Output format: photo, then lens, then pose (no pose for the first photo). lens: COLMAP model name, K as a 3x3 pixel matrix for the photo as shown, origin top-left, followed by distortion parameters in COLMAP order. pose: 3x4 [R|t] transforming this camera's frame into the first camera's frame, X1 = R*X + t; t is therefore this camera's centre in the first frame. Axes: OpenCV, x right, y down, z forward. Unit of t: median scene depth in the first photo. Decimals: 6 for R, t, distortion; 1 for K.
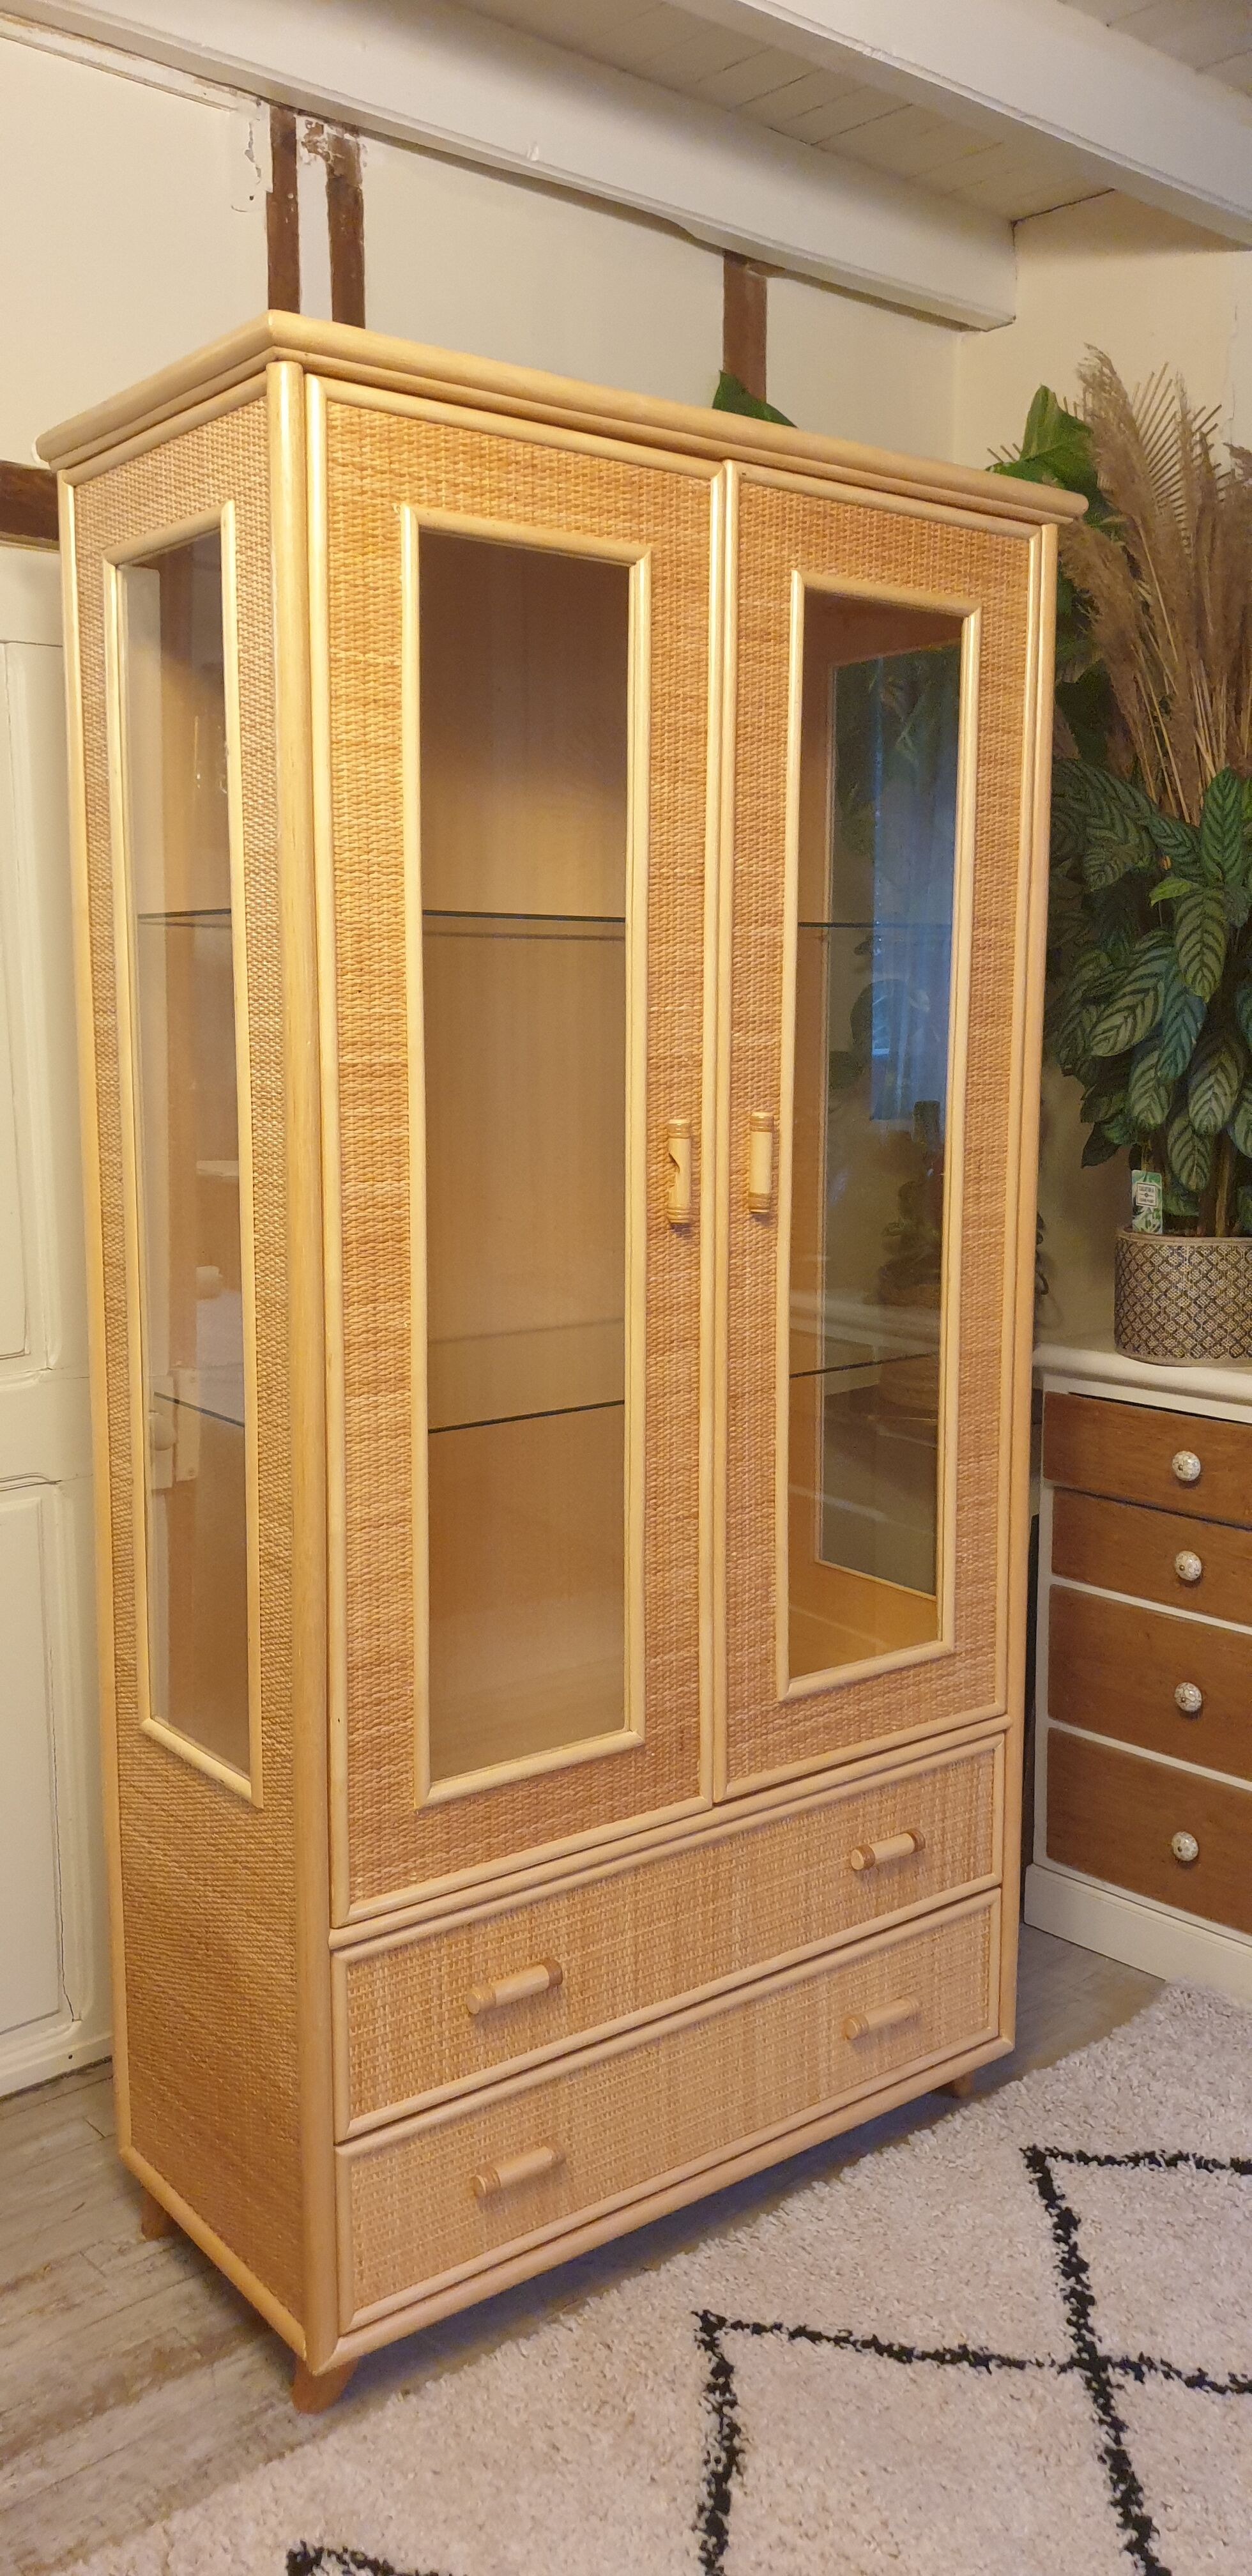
lens RADIAL K [[2014.4, 0, 628.9], [0, 2014.4, 1298.0], [0, 0, 1]] dist [0.046889, -0.029077]
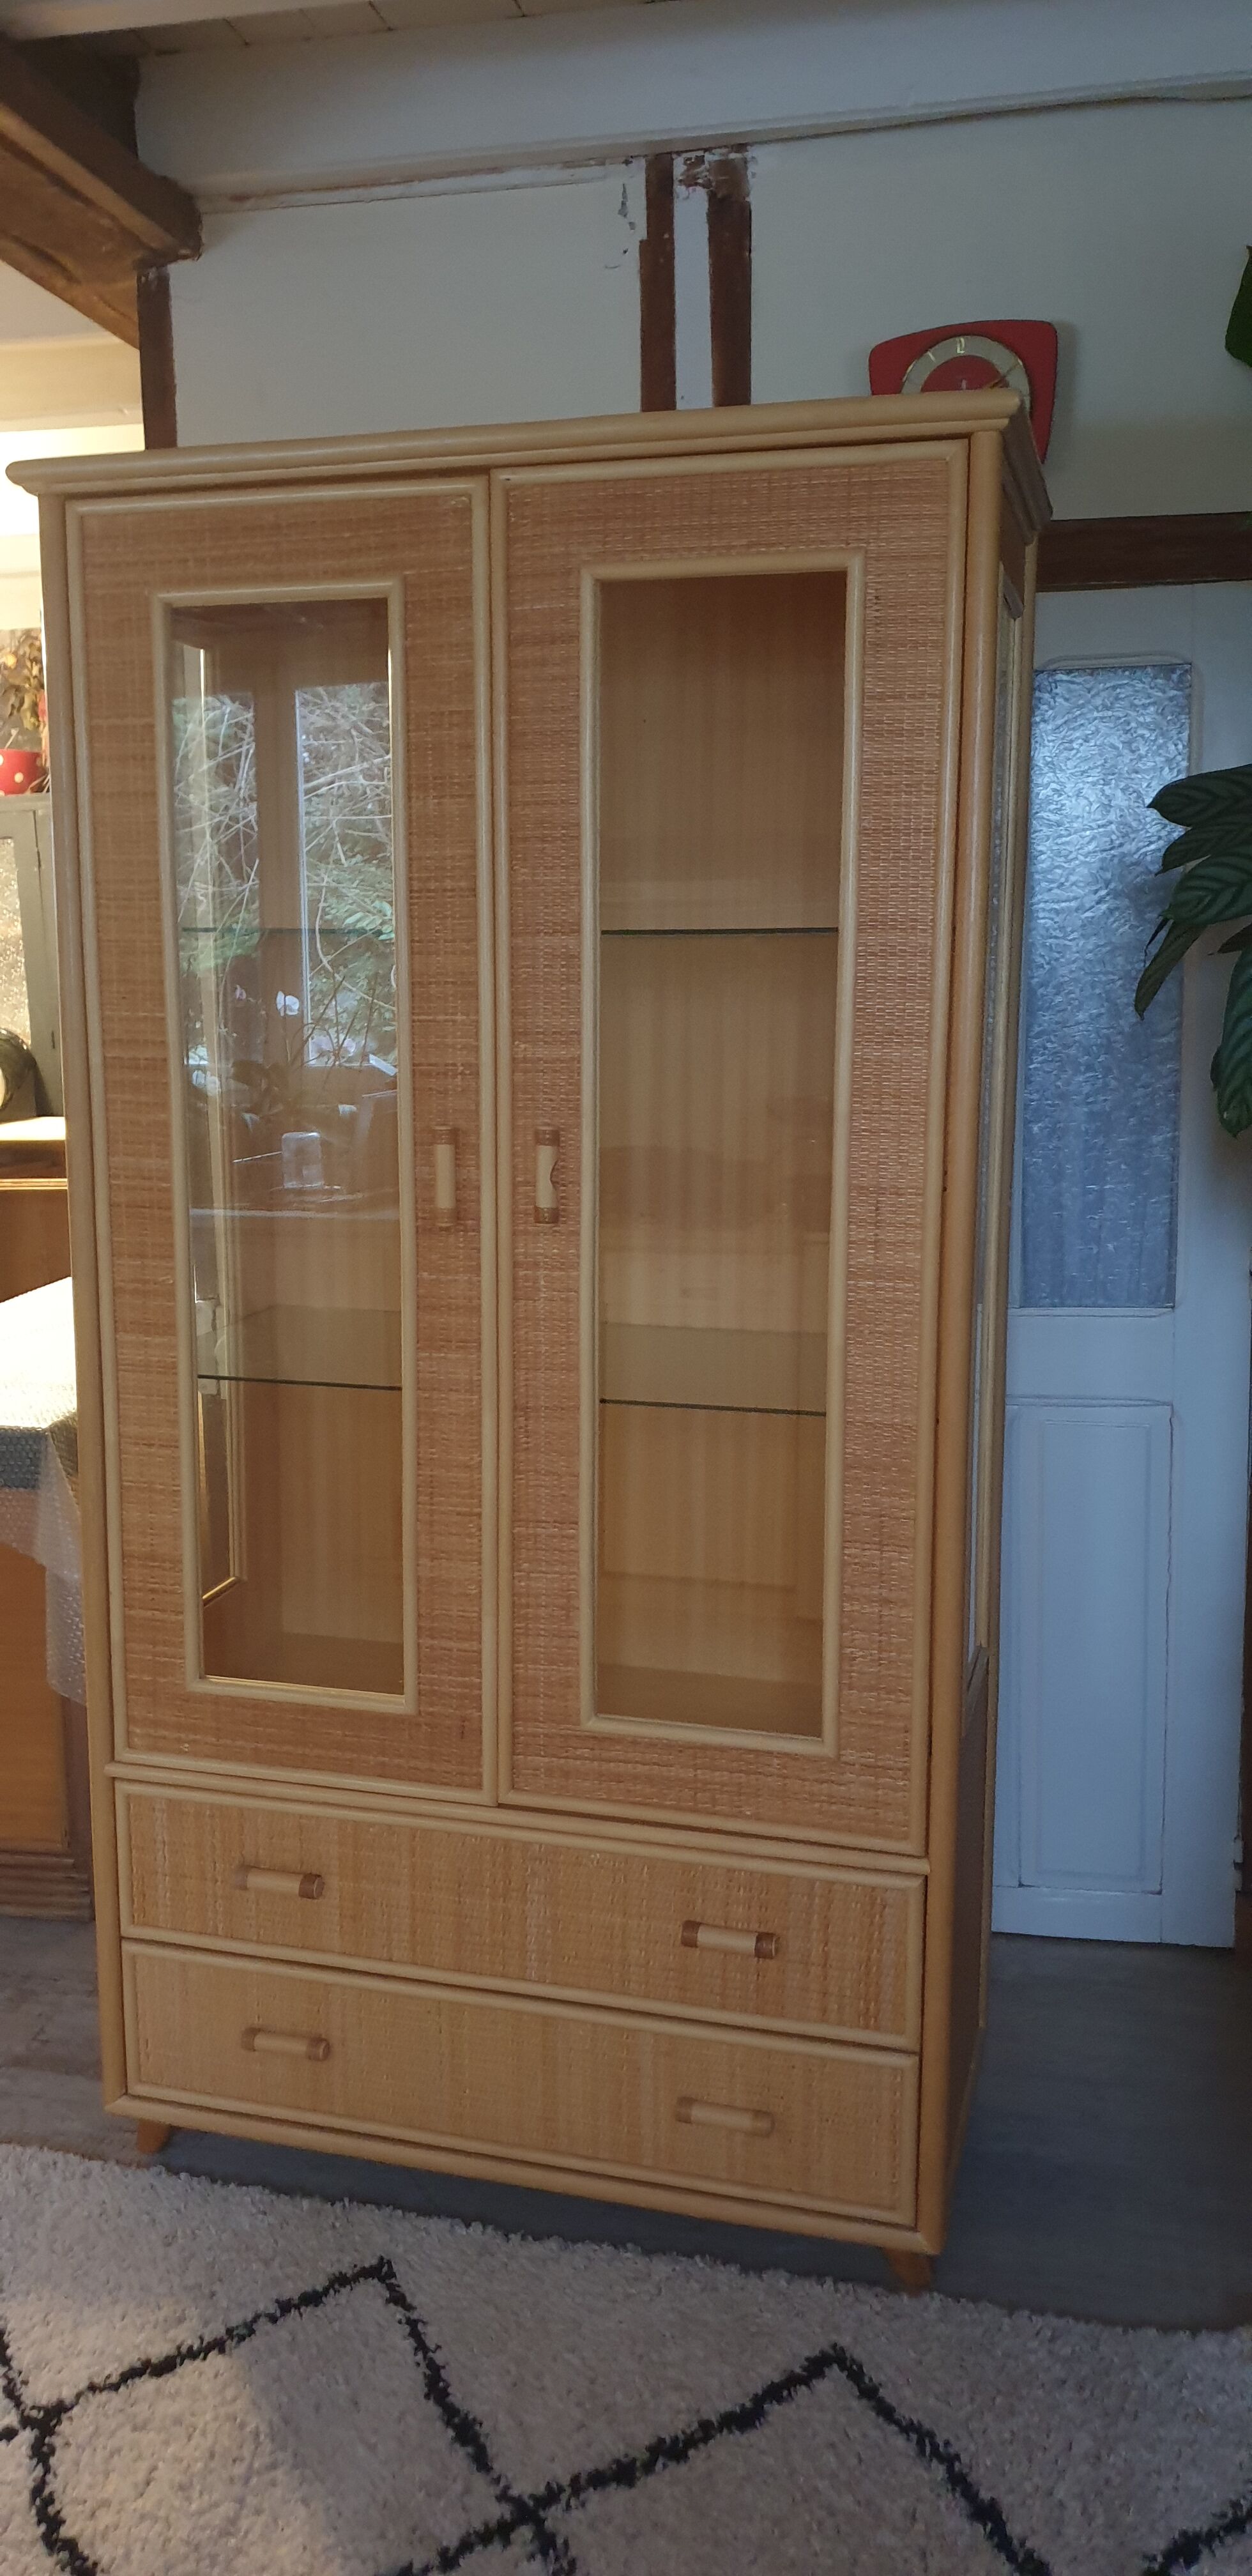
lens RADIAL K [[2014.4, 0, 619.3], [0, 2014.4, 1284.0], [0, 0, 1]] dist [0.046889, -0.029077]
pose [[0.594685, 0.132834, -0.792909, 0.877672], [-0.118494, 0.989967, 0.076975, -0.095532], [0.795178, 0.048179, 0.604459, 0.440022]]
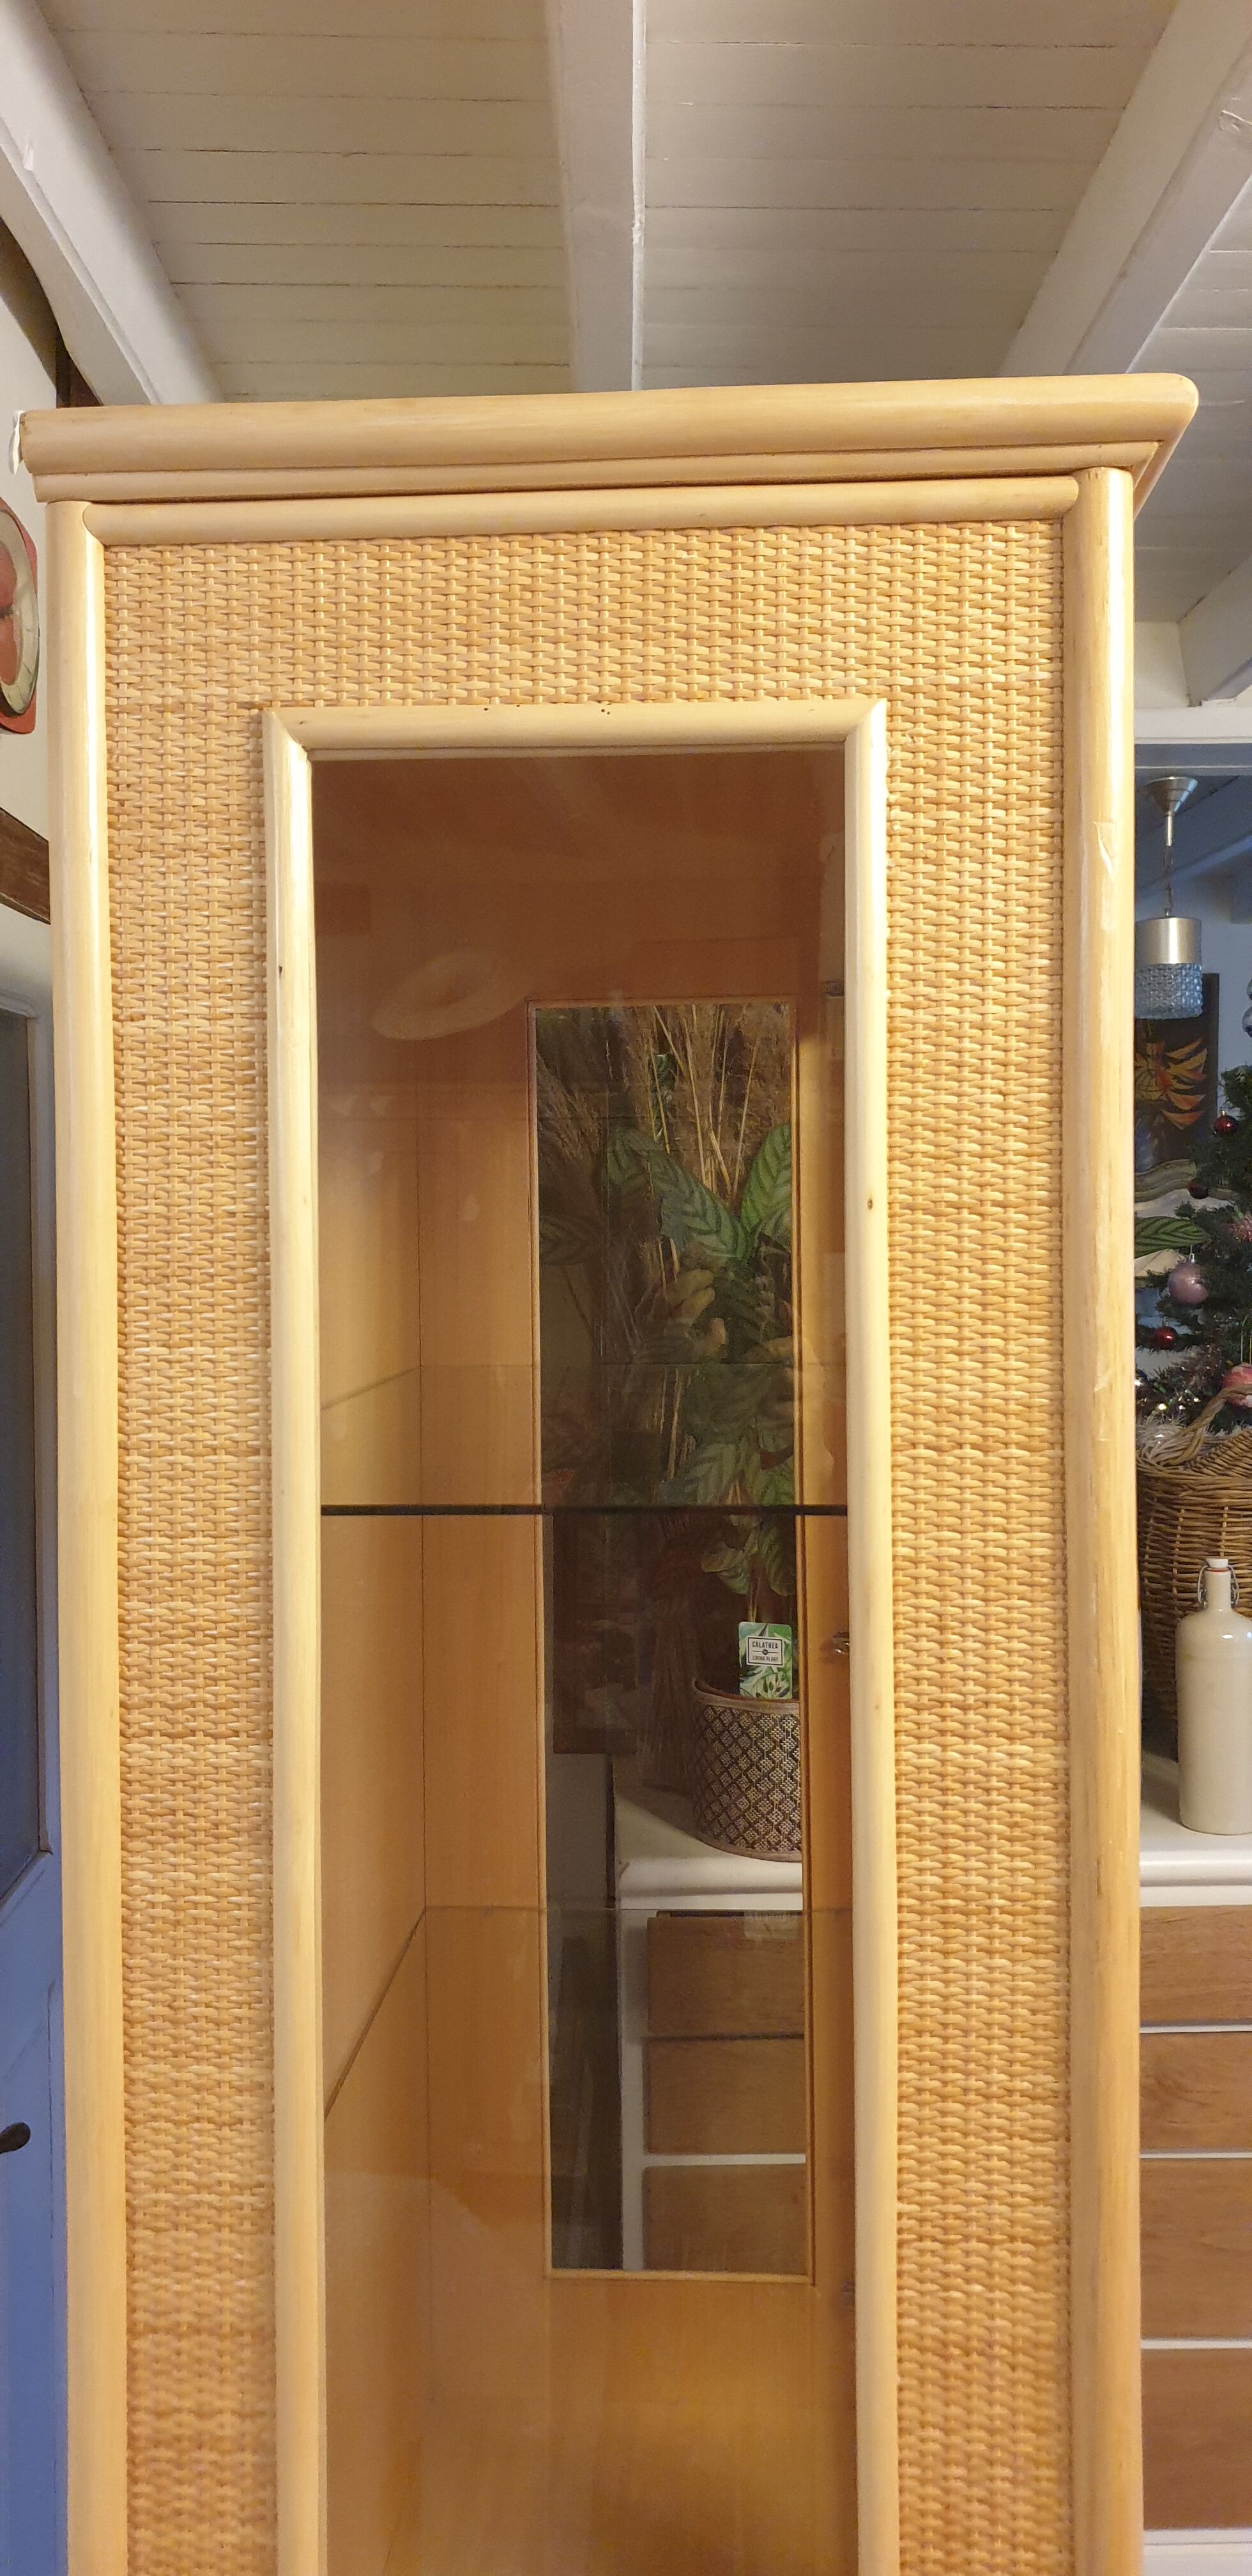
lens RADIAL K [[1899.6, 0, 645.5], [0, 1899.6, 1292.9], [0, 0, 1]] dist [0.020627, 0.015516]
pose [[0.658253, -0.041157, 0.751671, -0.485501], [0.116511, 0.992043, -0.047714, -0.220945], [-0.743726, 0.118986, 0.657810, 0.645077]]
